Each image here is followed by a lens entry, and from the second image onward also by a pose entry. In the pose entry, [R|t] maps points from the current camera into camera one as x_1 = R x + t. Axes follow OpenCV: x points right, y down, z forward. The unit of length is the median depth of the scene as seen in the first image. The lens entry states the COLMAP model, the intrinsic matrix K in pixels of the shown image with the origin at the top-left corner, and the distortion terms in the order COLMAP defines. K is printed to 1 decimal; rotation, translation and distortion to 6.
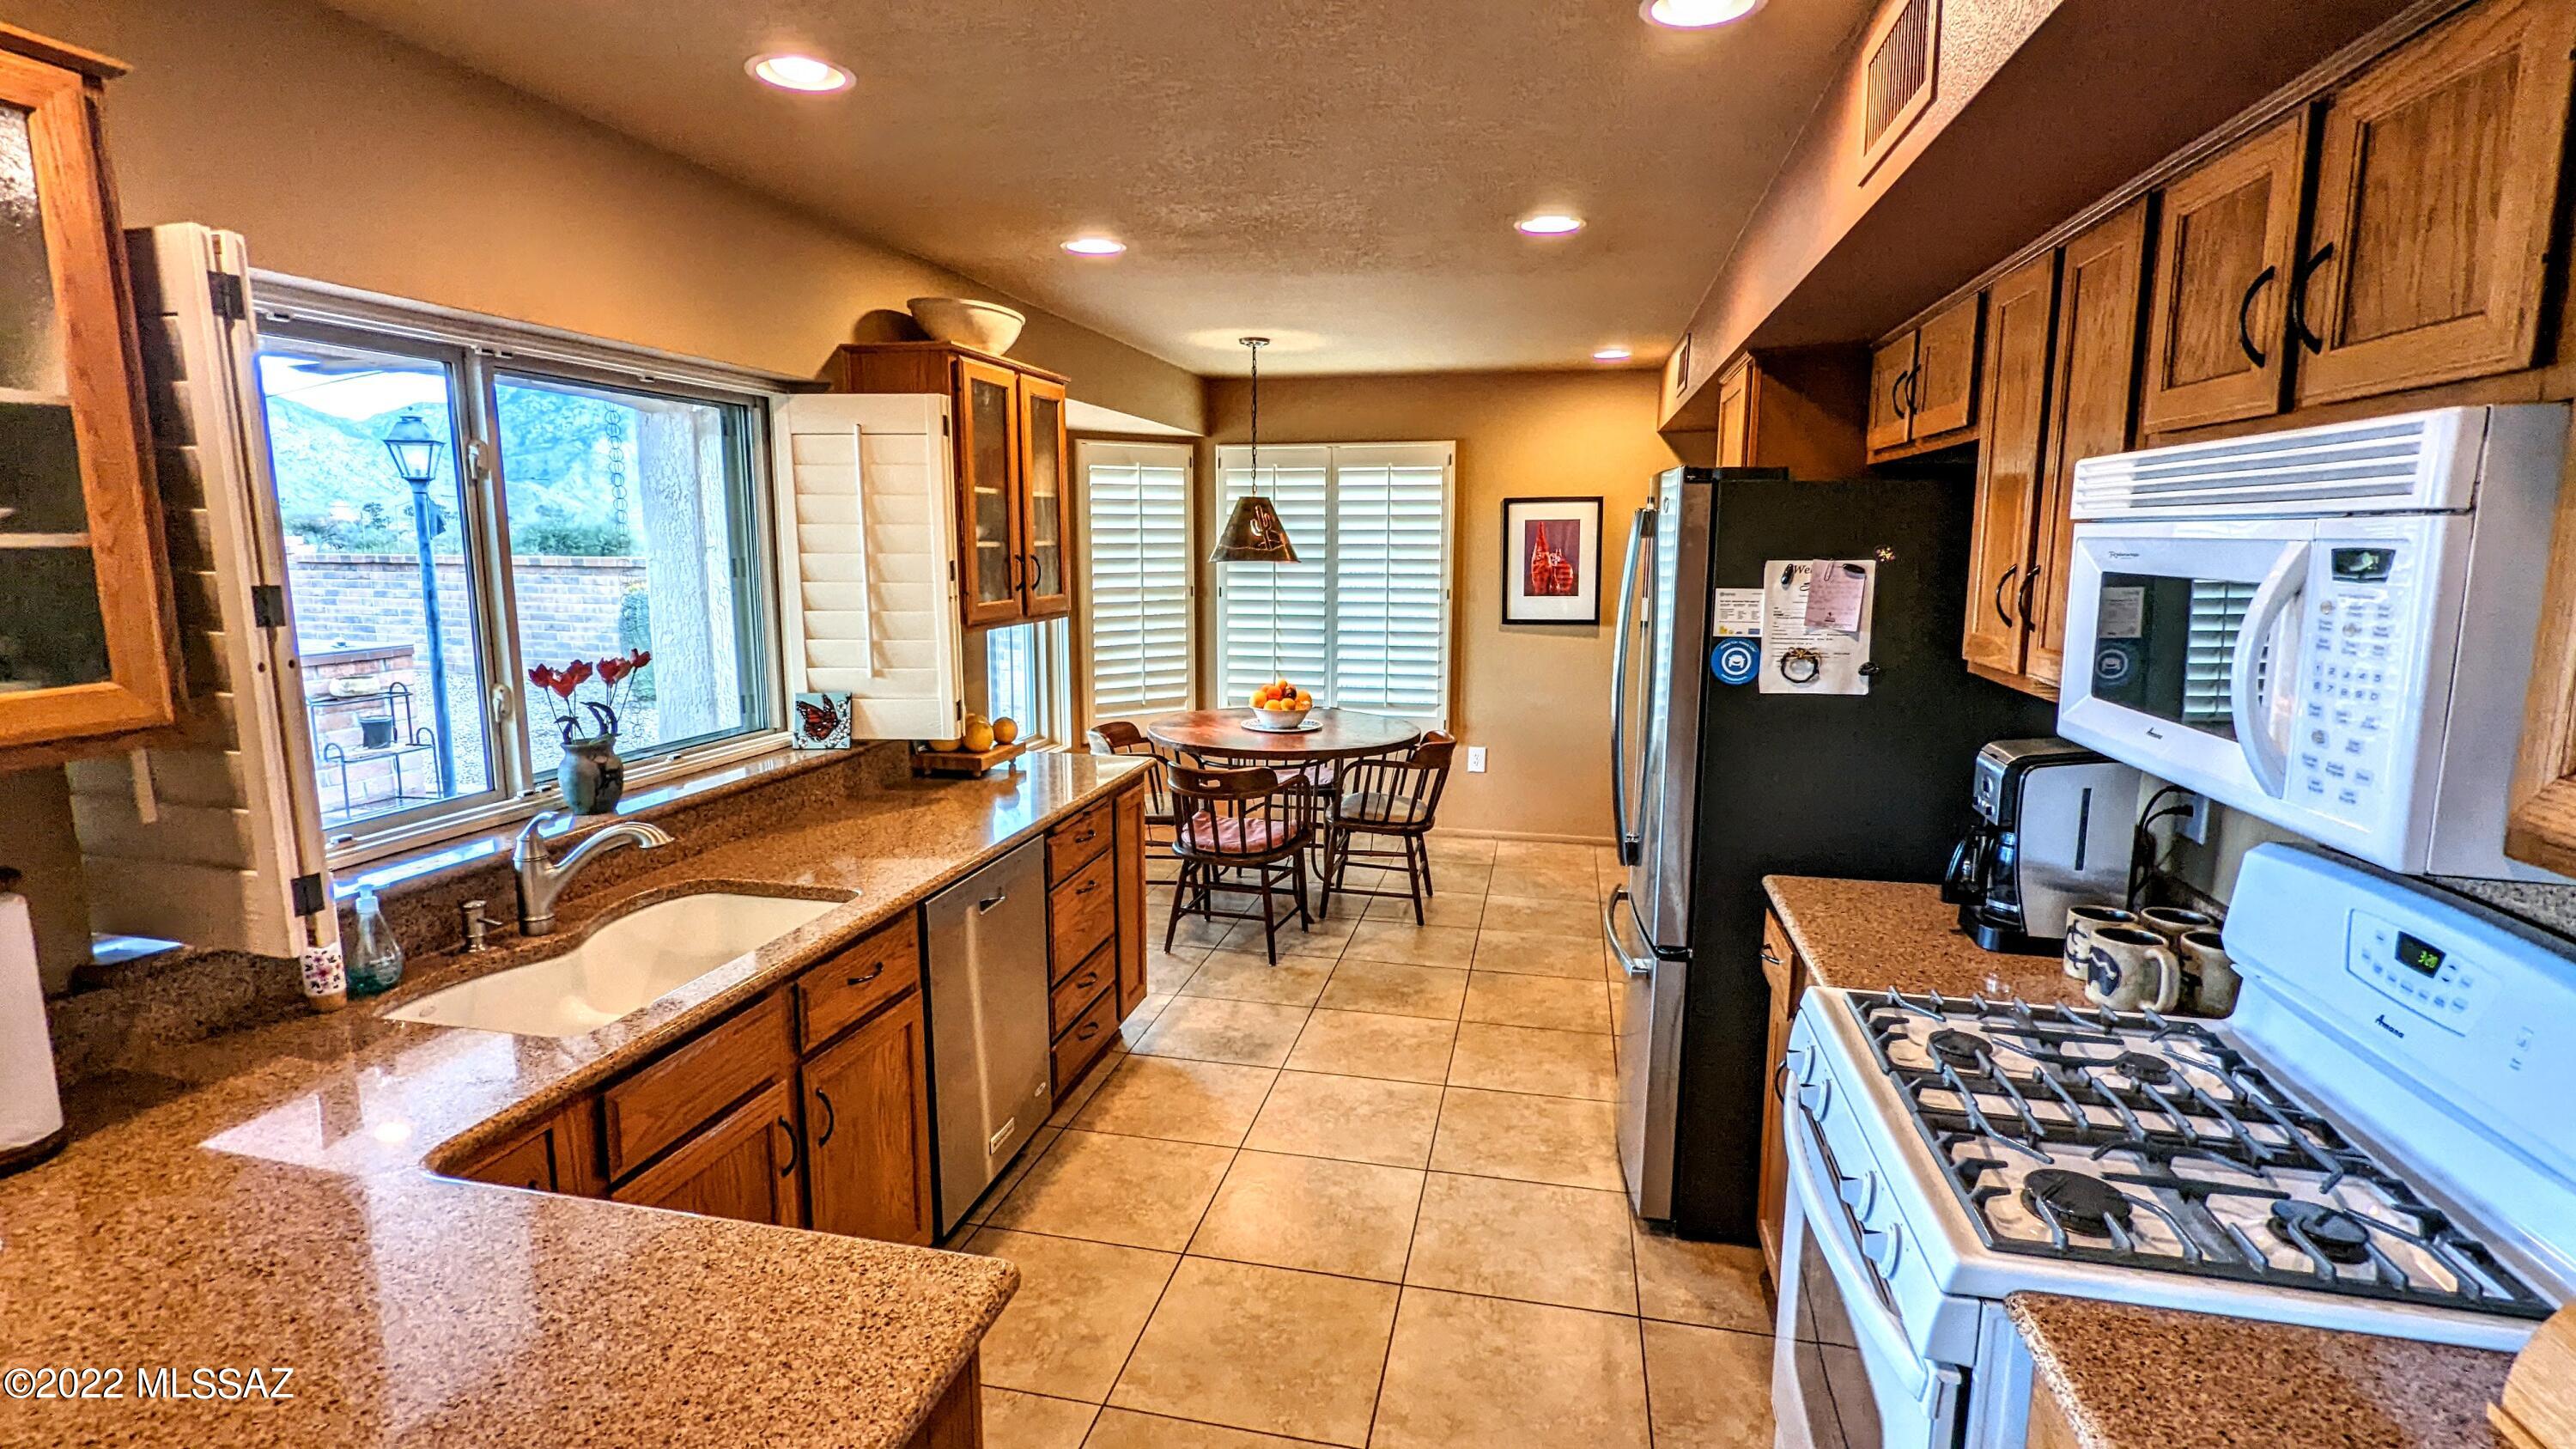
lens RADIAL K [[1210.0, 0, 1288.0], [0, 1210.0, 724.5], [0, 0, 1]] dist [-0.001790, -0.000067]
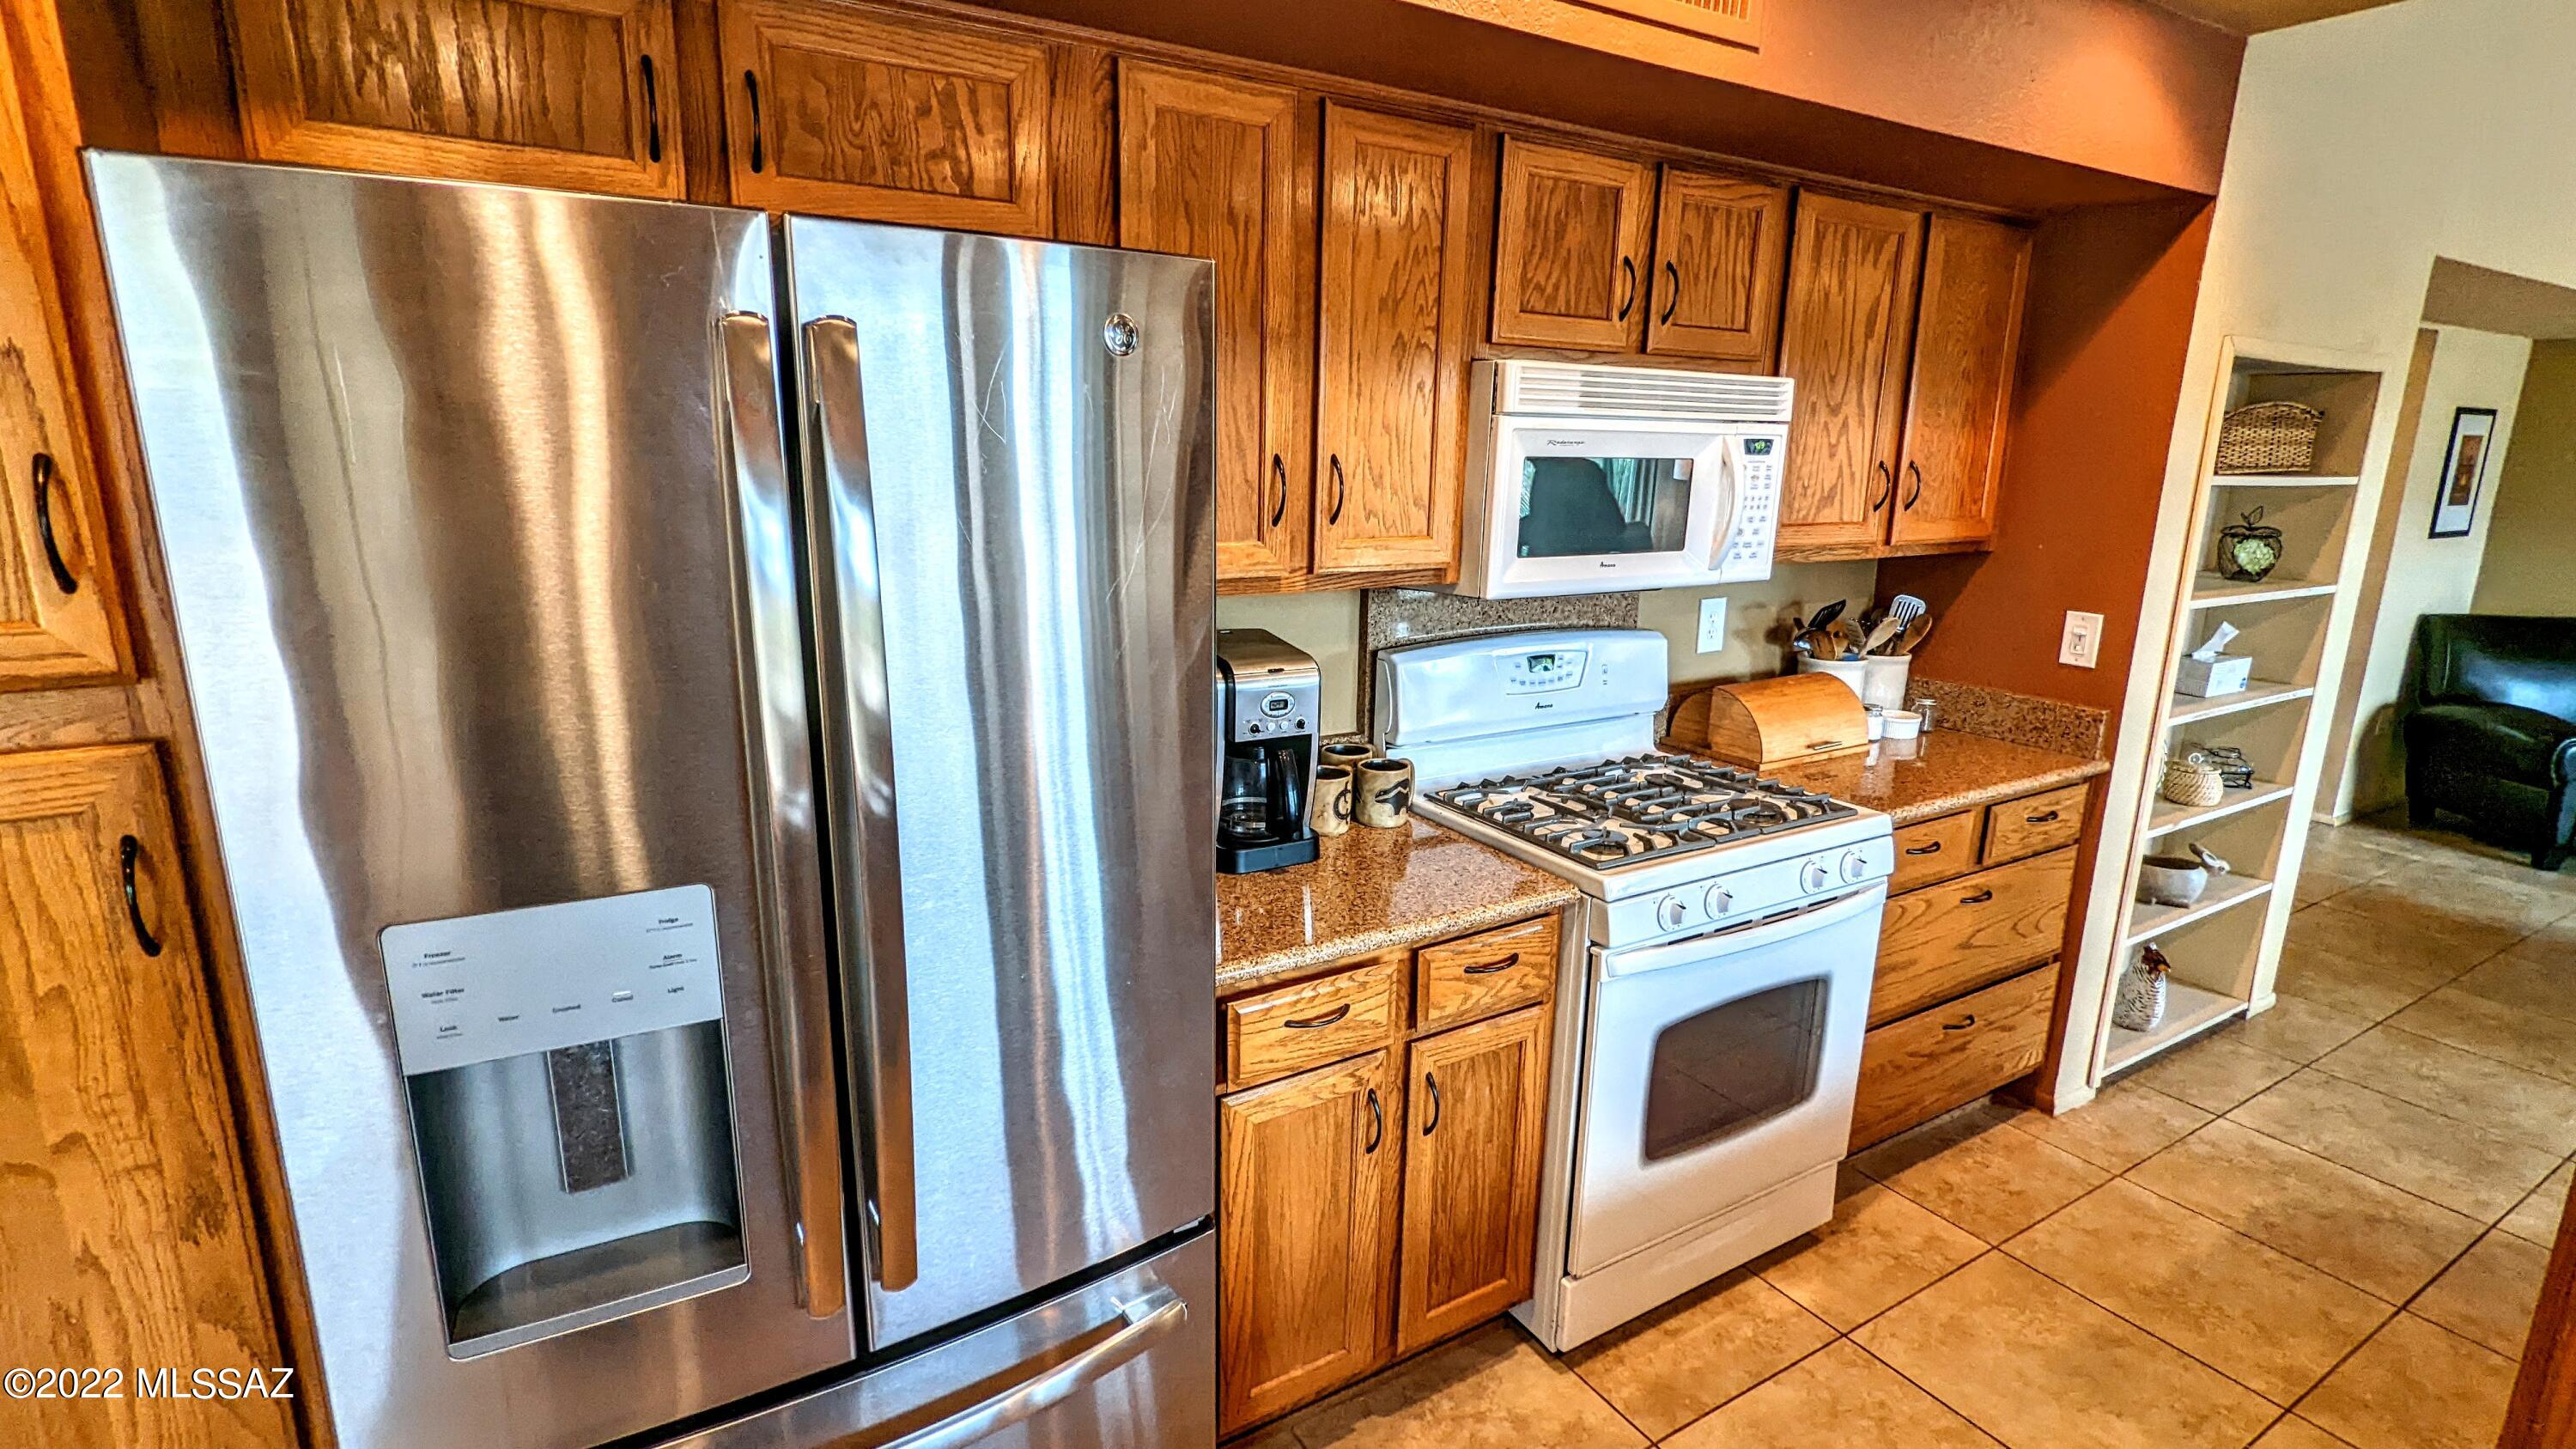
lens RADIAL K [[1210.0, 0, 1288.0], [0, 1210.0, 724.5], [0, 0, 1]] dist [-0.001790, -0.000067]
pose [[-0.694974, -0.174197, 0.697615, -0.109793], [0.096257, 0.938938, 0.330348, -0.448708], [-0.712563, 0.296734, -0.635770, 3.037395]]
